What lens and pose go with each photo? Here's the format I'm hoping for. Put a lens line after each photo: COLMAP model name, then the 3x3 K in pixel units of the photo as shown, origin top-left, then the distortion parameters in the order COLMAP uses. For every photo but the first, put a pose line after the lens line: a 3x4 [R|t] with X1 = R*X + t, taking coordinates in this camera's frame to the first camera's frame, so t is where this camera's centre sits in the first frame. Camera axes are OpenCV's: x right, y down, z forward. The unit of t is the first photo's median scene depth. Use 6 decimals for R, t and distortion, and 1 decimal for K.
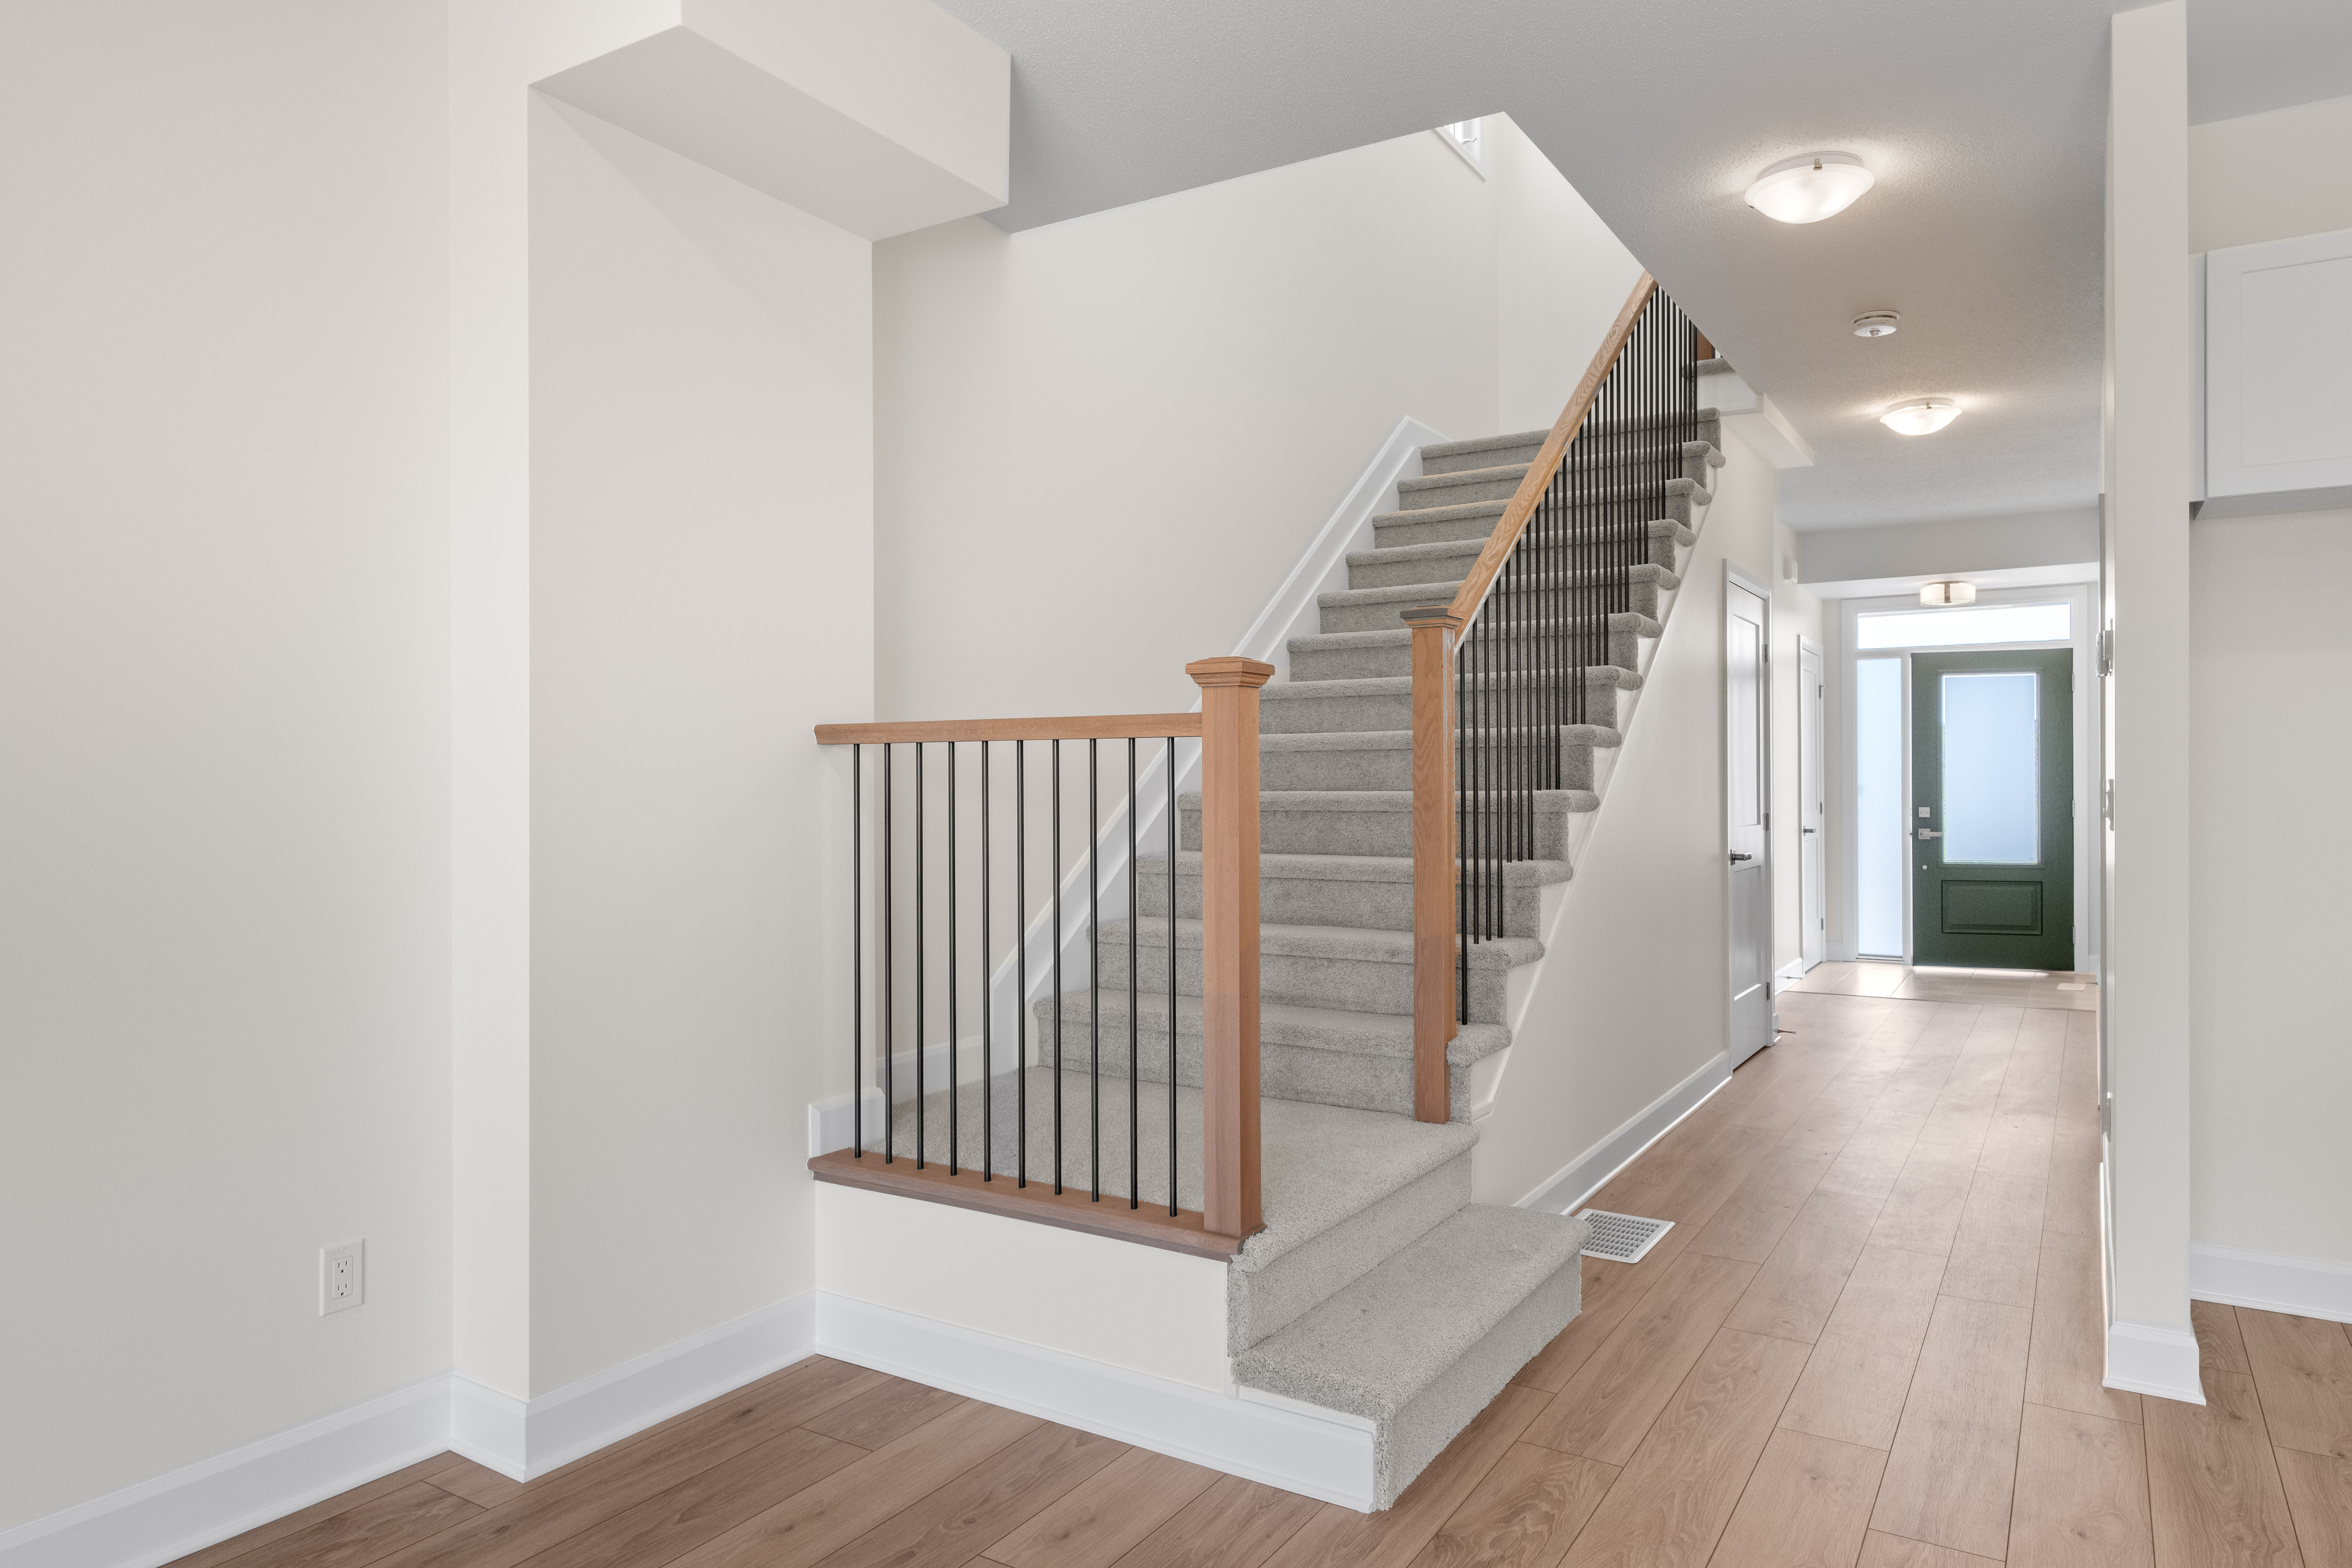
lens RADIAL K [[1442.4, 0, 1174.7], [0, 1442.4, 784.9], [0, 0, 1]] dist [-0.005379, 0.003067]
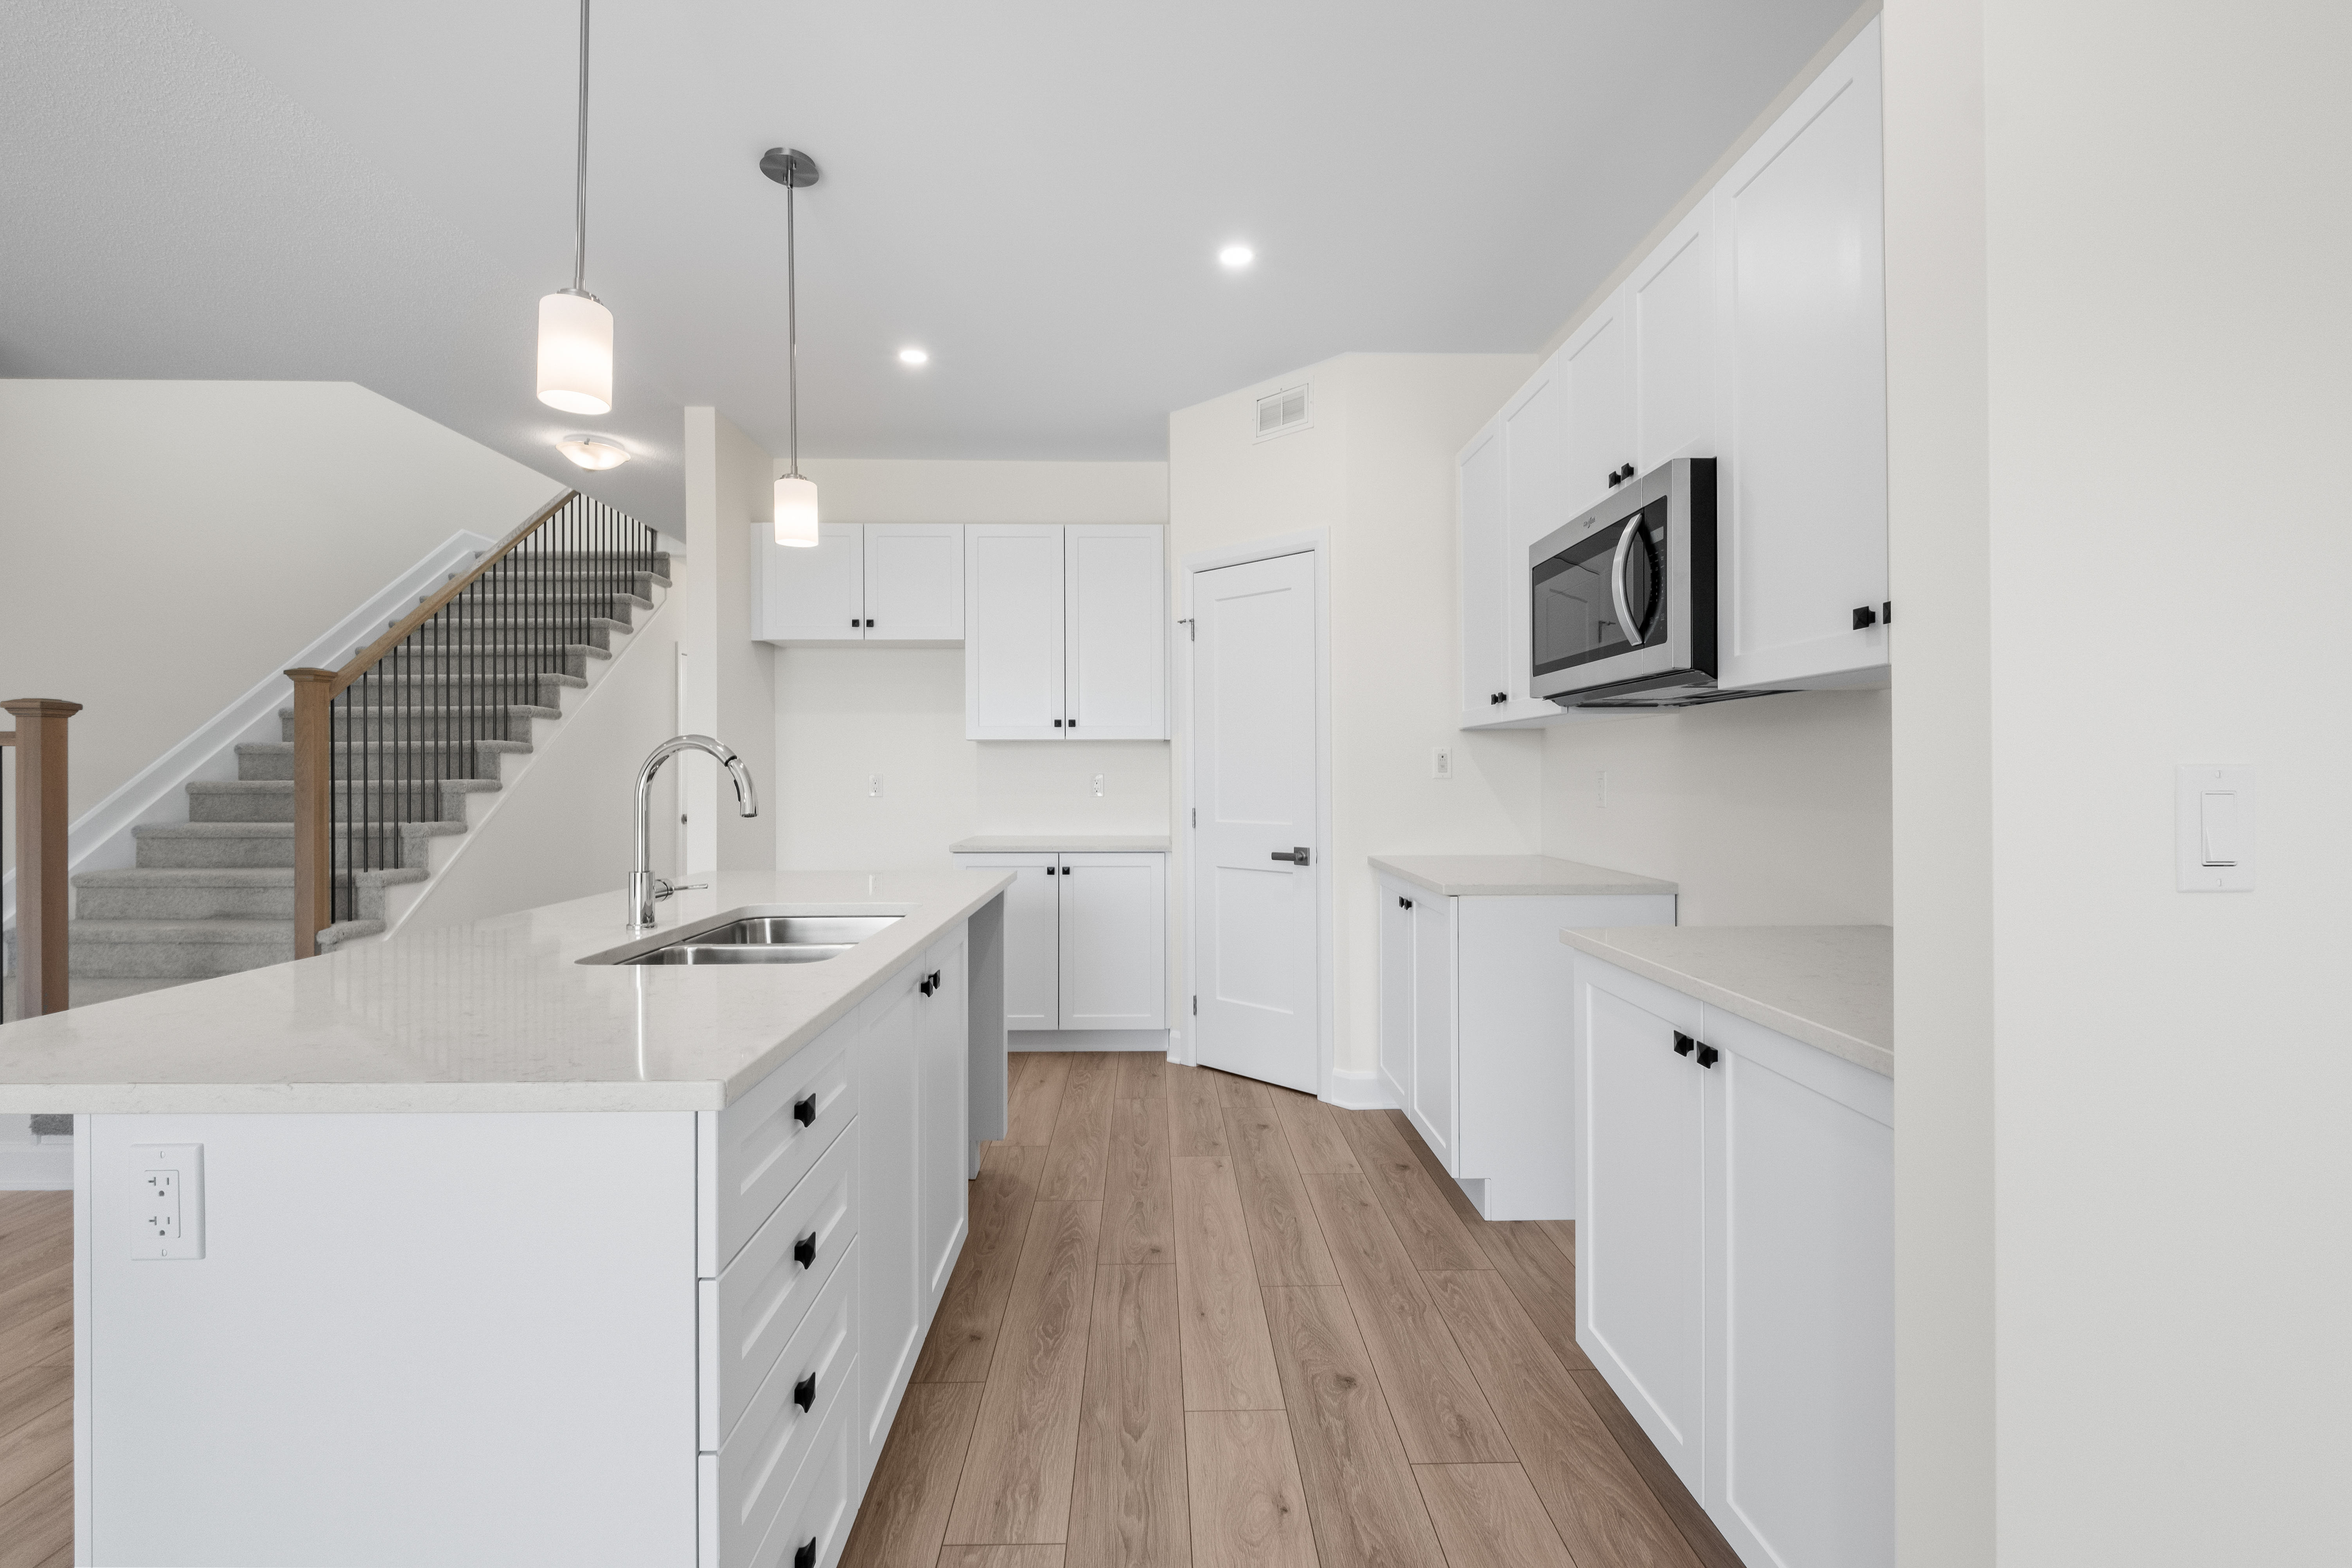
lens RADIAL K [[1023.0, 0, 1166.0], [0, 1023.0, 773.6], [0, 0, 1]] dist [-0.001067, -0.000694]
pose [[0.838754, 0.004299, 0.544493, 0.354315], [-0.001373, 0.999982, -0.005780, 0.002262], [-0.544508, 0.004100, 0.838745, -0.505743]]
